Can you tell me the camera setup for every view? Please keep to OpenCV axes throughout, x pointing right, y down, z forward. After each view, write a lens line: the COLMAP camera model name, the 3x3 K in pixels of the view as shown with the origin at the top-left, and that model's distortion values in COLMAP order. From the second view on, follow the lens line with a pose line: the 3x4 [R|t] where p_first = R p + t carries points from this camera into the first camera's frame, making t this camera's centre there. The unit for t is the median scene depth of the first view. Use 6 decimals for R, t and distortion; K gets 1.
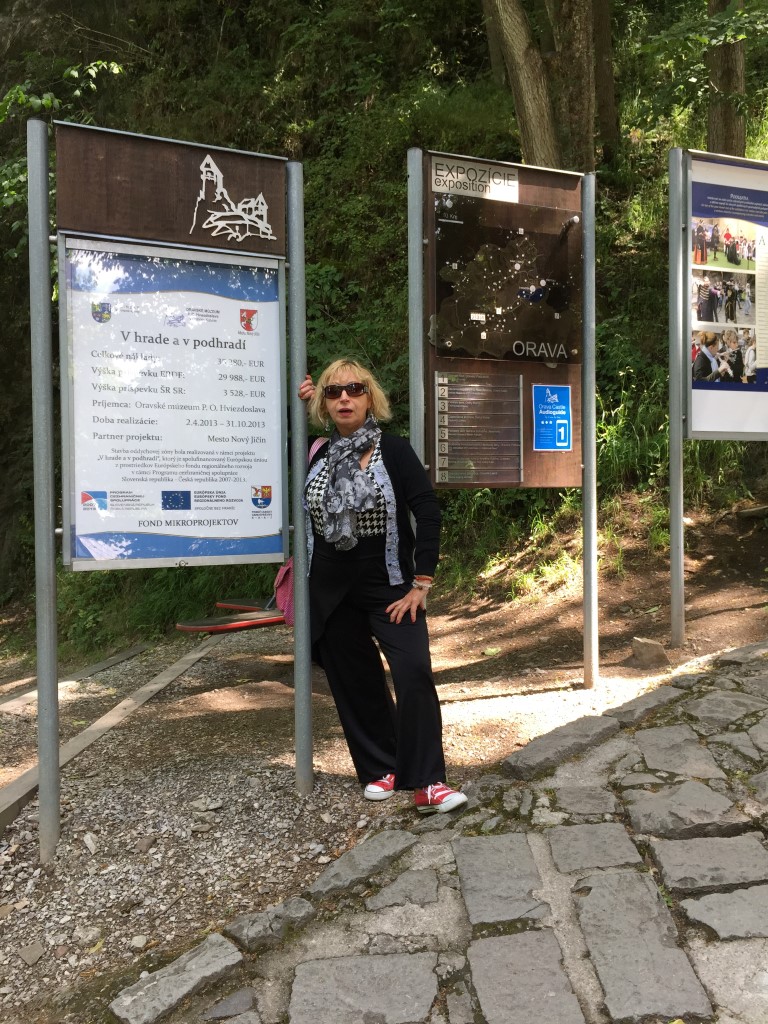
lens RADIAL K [[909.4, 0, 389.3], [0, 909.4, 506.5], [0, 0, 1]] dist [0.065166, -0.102561]
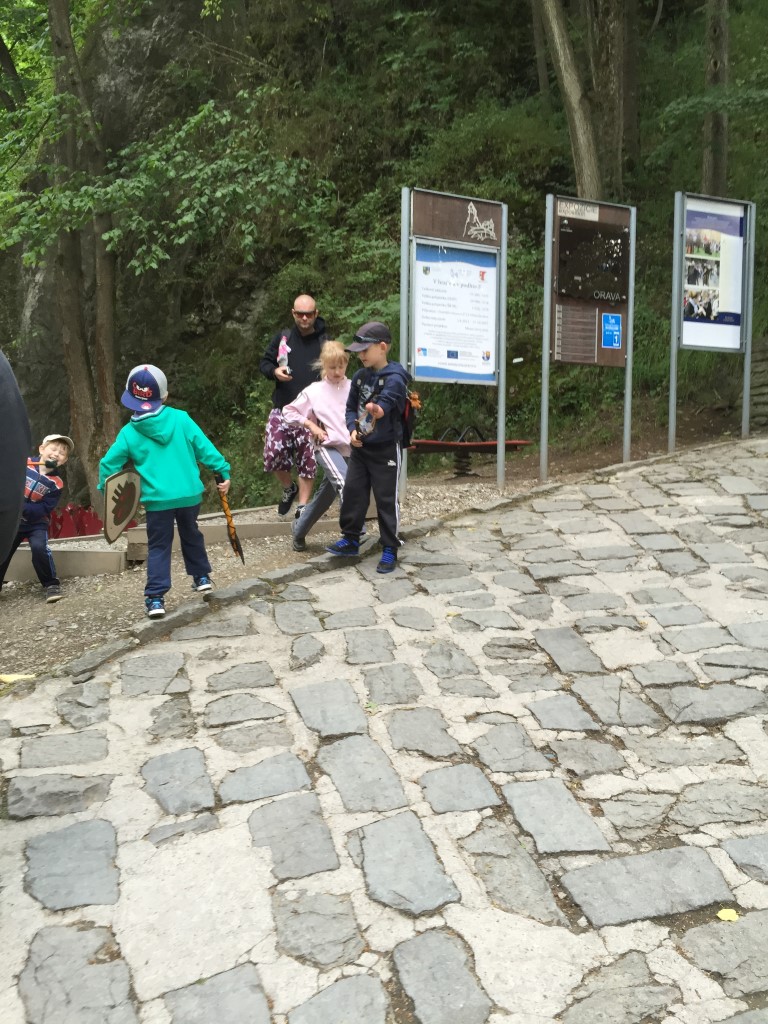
lens RADIAL K [[909.4, 0, 391.2], [0, 909.4, 508.4], [0, 0, 1]] dist [0.065166, -0.102561]
pose [[0.999606, 0.027210, 0.006931, -0.382103], [-0.027398, 0.999213, 0.028686, 0.308155], [-0.006145, -0.028865, 0.999564, -1.250909]]
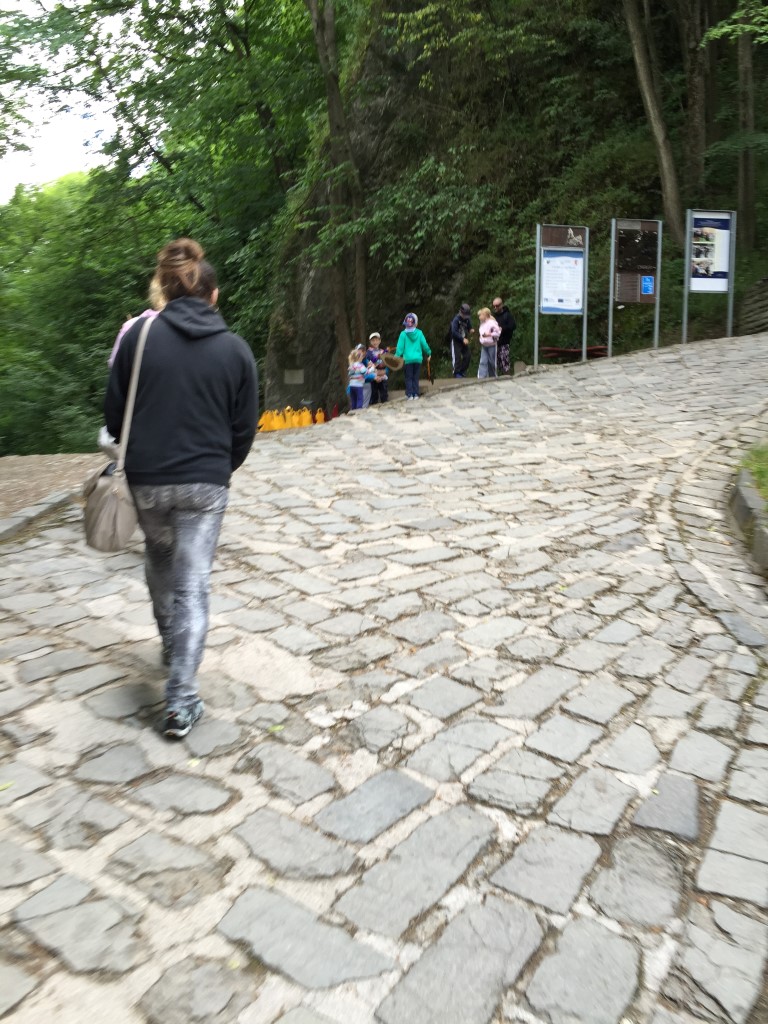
lens RADIAL K [[909.4, 0, 352.7], [0, 909.4, 548.2], [0, 0, 1]] dist [0.065166, -0.102561]
pose [[0.974045, 0.035080, -0.223621, -0.170181], [-0.013052, 0.994979, 0.099231, 0.826390], [0.225979, -0.093737, 0.969612, -4.067559]]
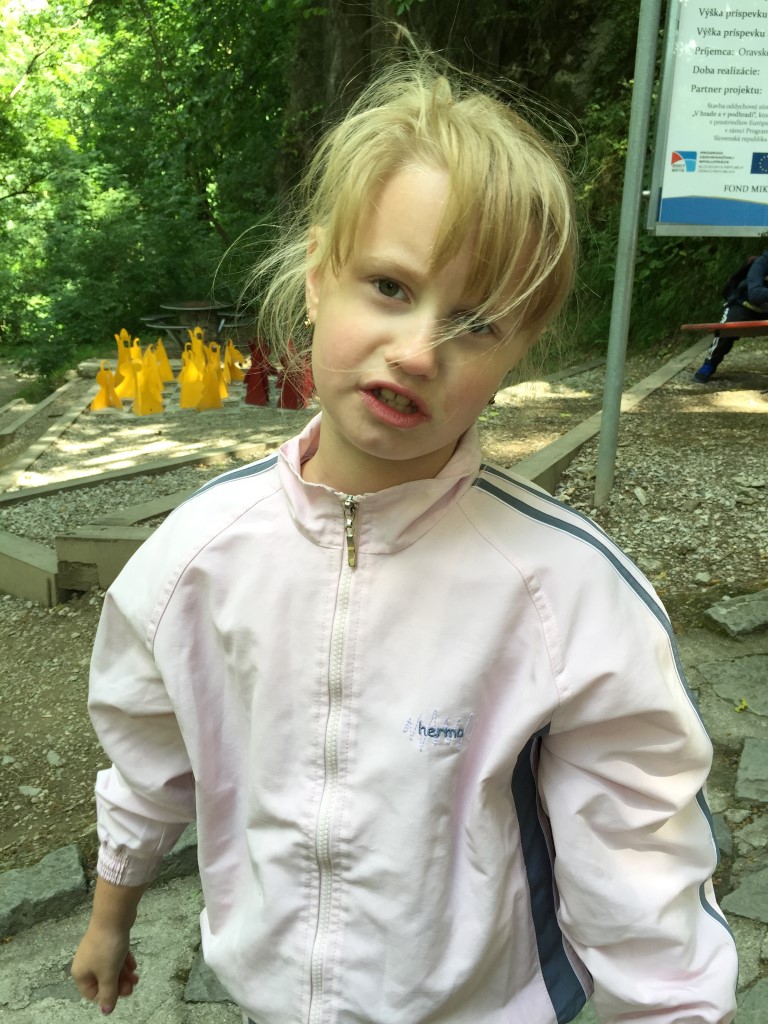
lens RADIAL K [[909.4, 0, 361.5], [0, 909.4, 525.9], [0, 0, 1]] dist [0.065166, -0.102561]
pose [[0.897049, 0.160059, -0.411928, -0.155133], [-0.030788, 0.952478, 0.303049, 0.073038], [0.440858, -0.259167, 0.859347, -0.088933]]
